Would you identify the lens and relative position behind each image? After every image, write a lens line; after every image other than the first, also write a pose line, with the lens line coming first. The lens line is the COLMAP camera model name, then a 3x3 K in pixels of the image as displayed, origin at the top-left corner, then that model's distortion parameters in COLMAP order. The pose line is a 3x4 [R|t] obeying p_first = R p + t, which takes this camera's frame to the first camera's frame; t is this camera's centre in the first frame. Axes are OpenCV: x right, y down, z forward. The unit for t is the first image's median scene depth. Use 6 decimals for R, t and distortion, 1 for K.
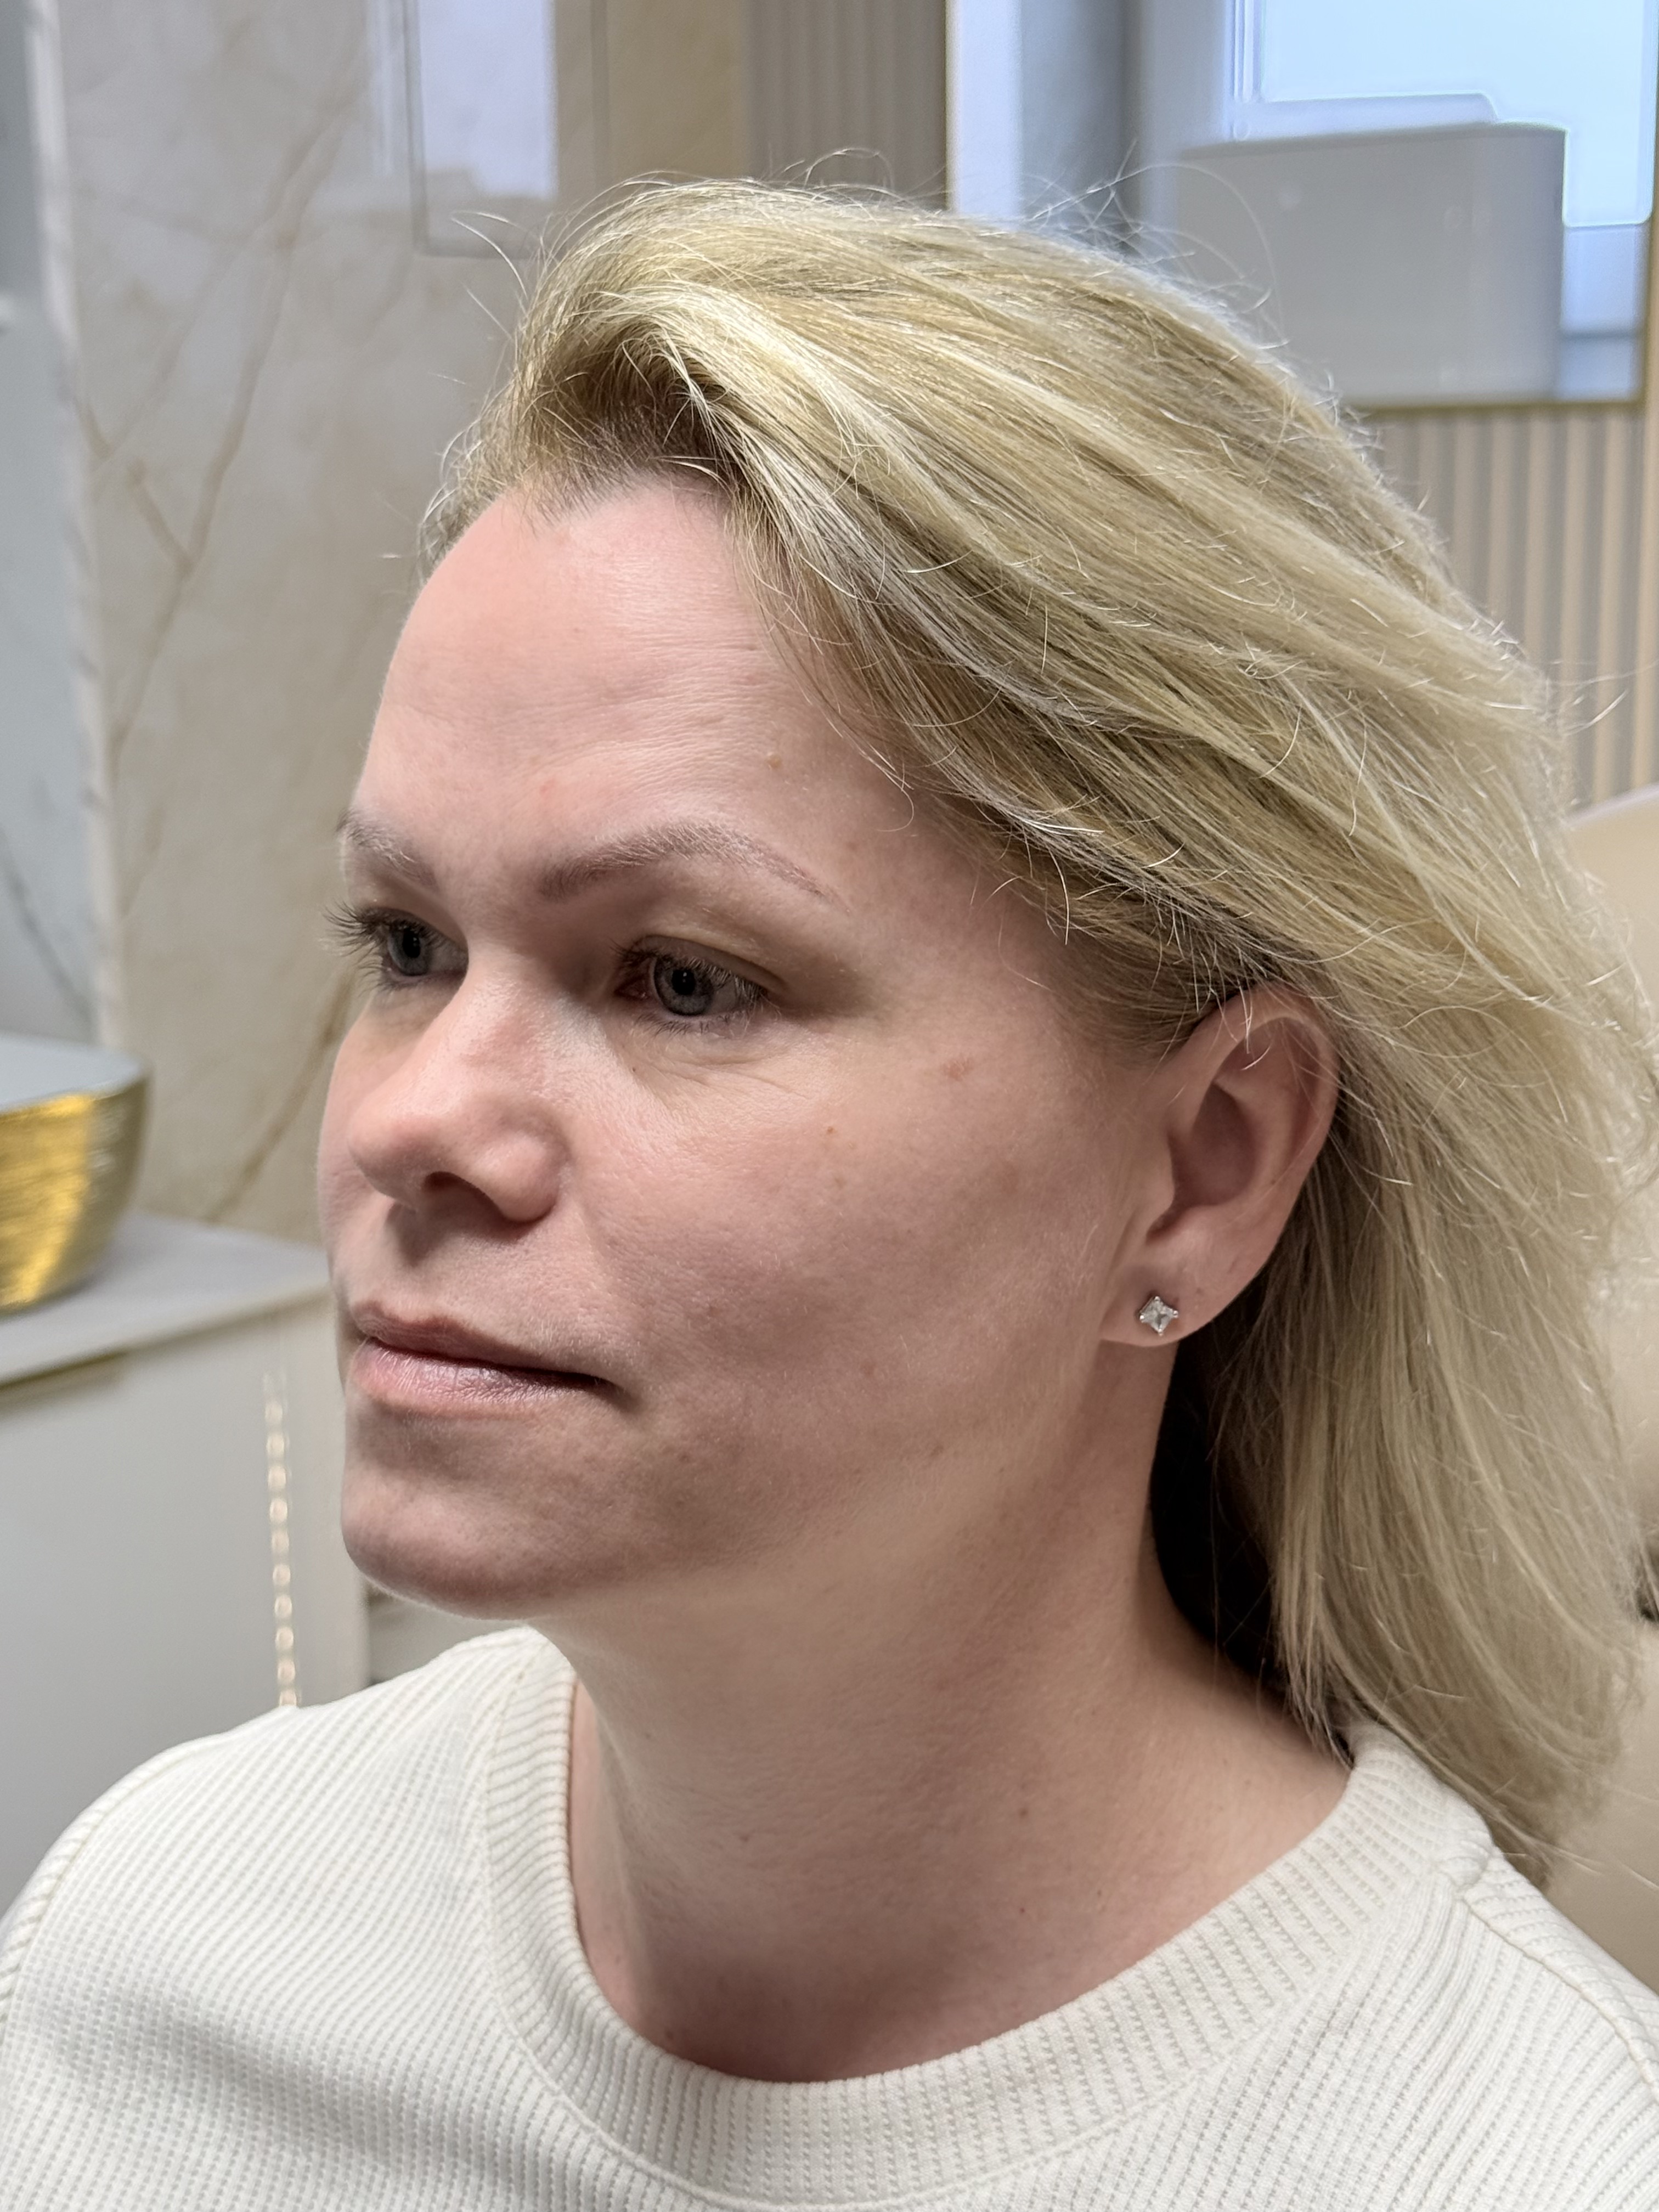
lens RADIAL K [[3226.4, 0, 879.7], [0, 3226.4, 1154.5], [0, 0, 1]] dist [-0.007328, 0.000000]
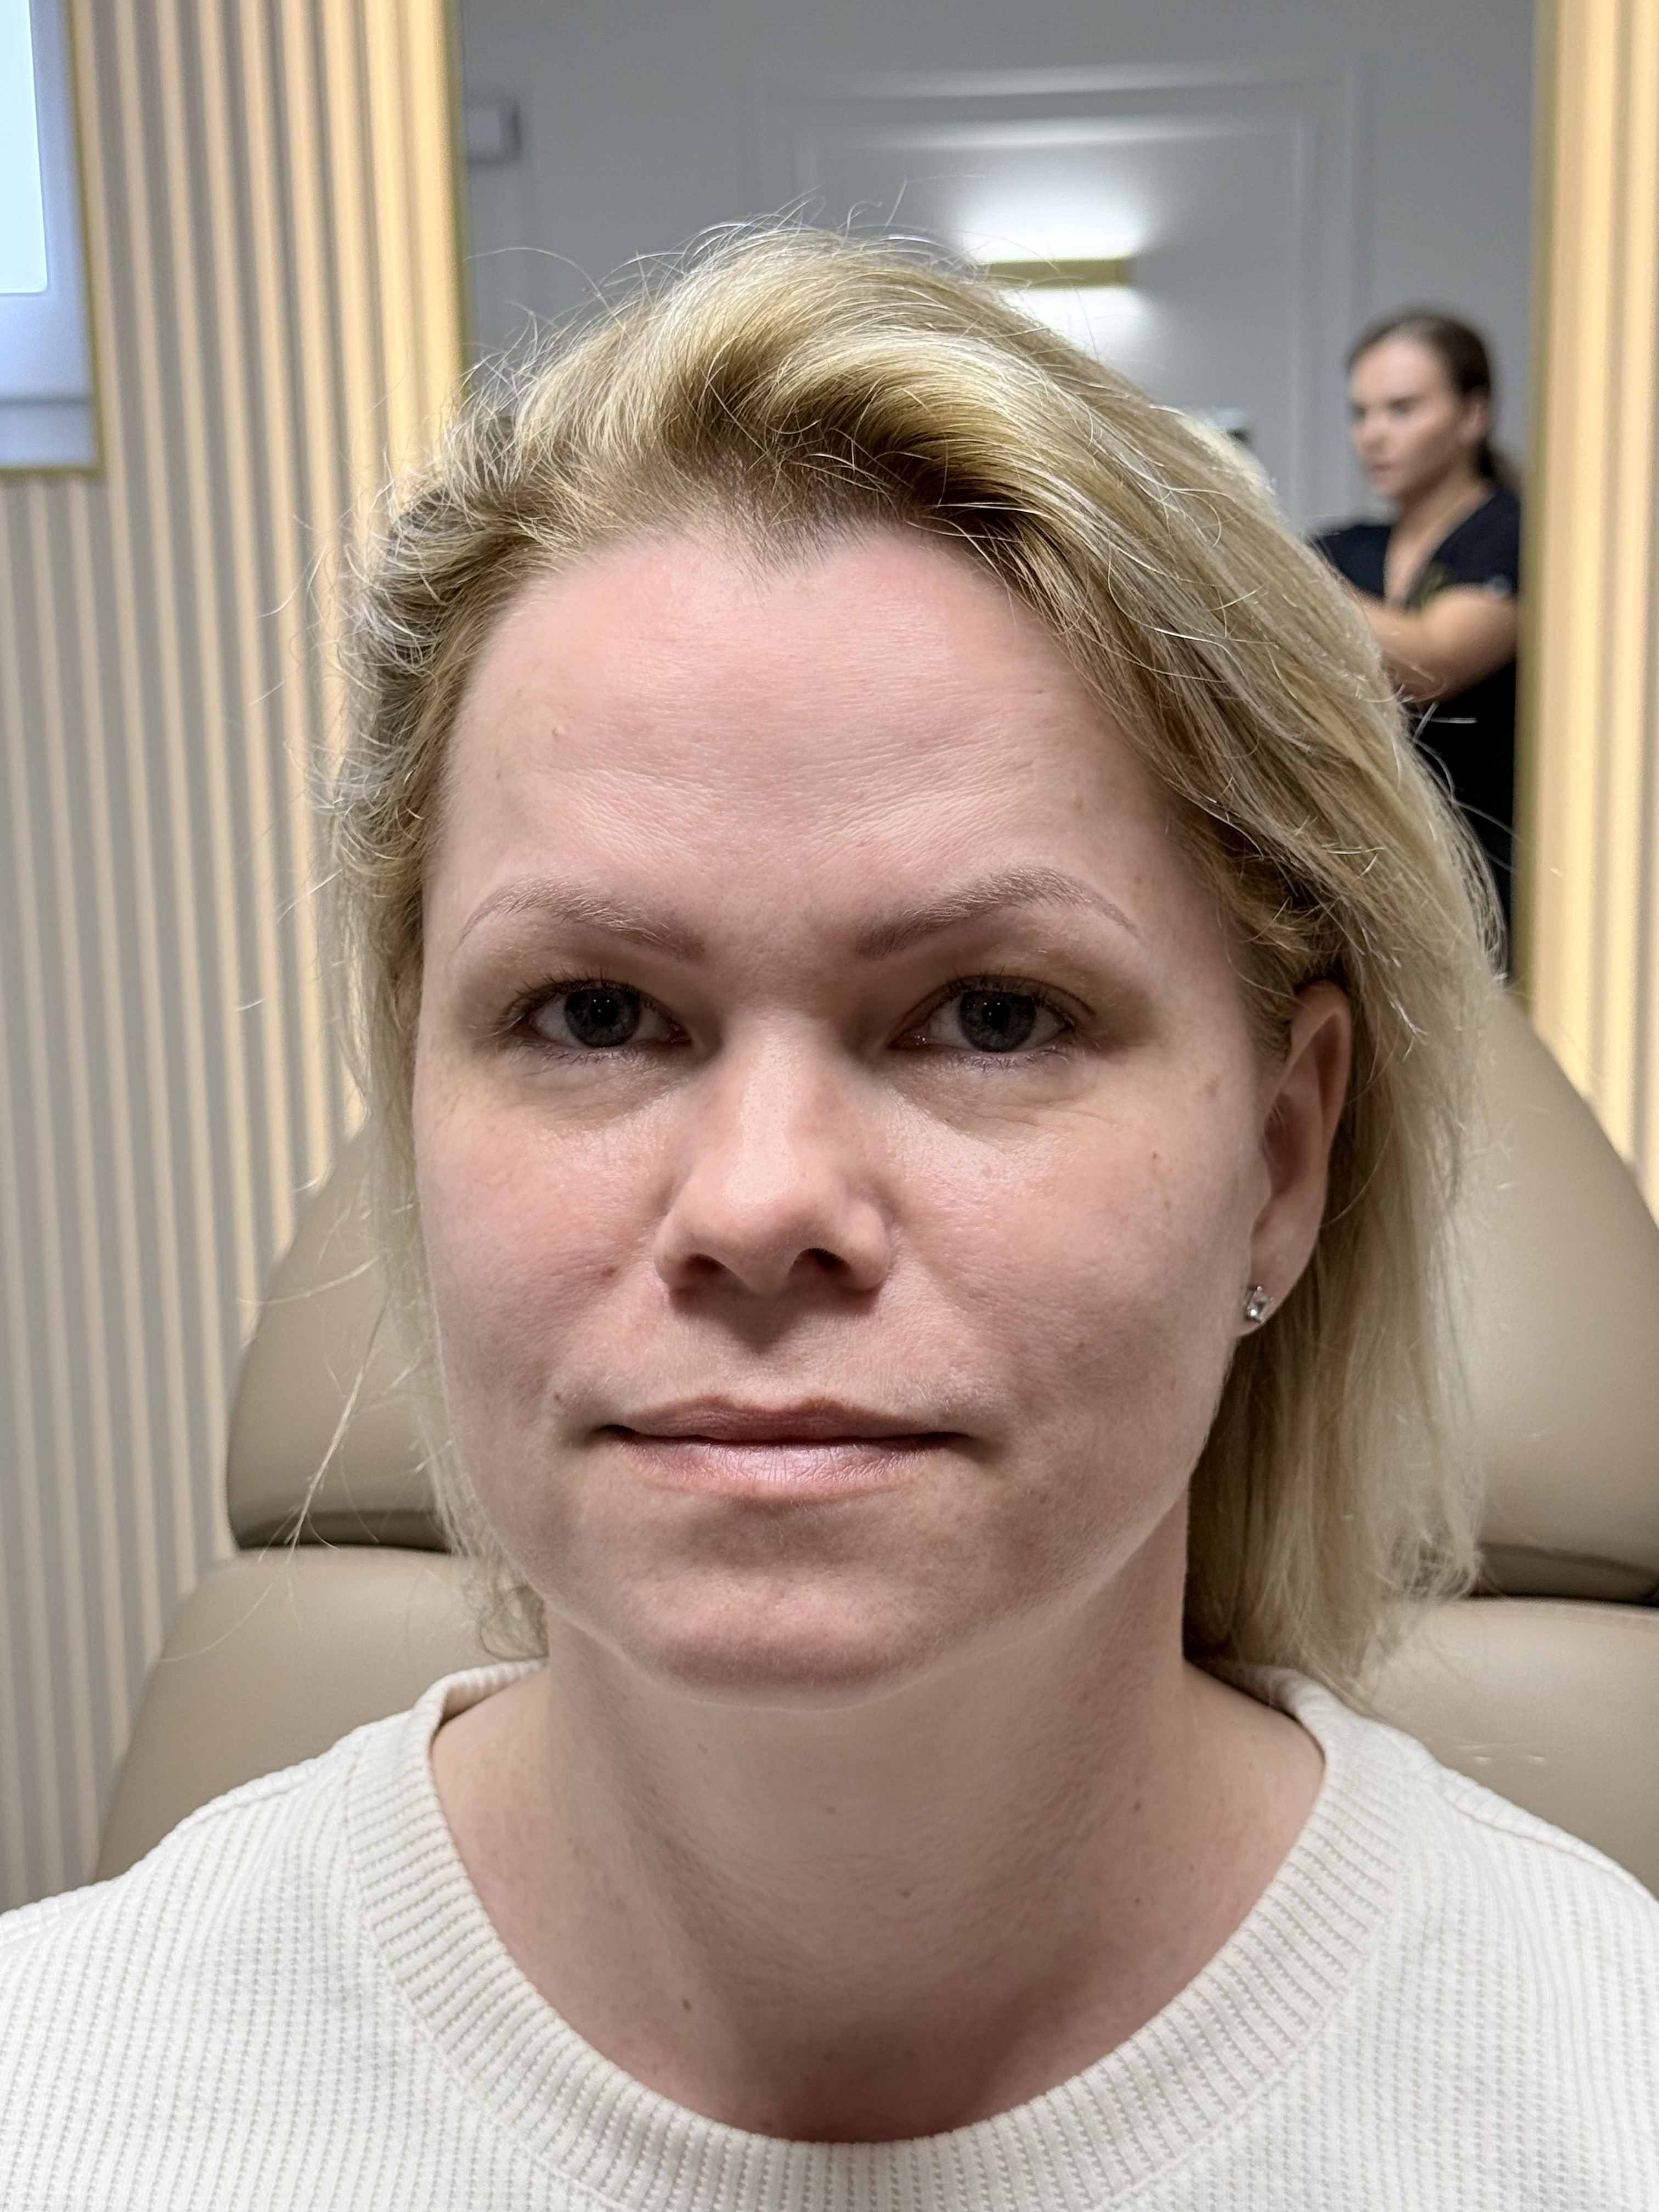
lens RADIAL K [[3226.4, 0, 829.1], [0, 3226.4, 1112.8], [0, 0, 1]] dist [-0.007328, 0.000000]
pose [[0.853586, -0.107349, 0.509771, -0.612282], [0.122734, 0.992433, 0.003477, -0.036632], [-0.506287, 0.059598, 0.860303, 0.165103]]
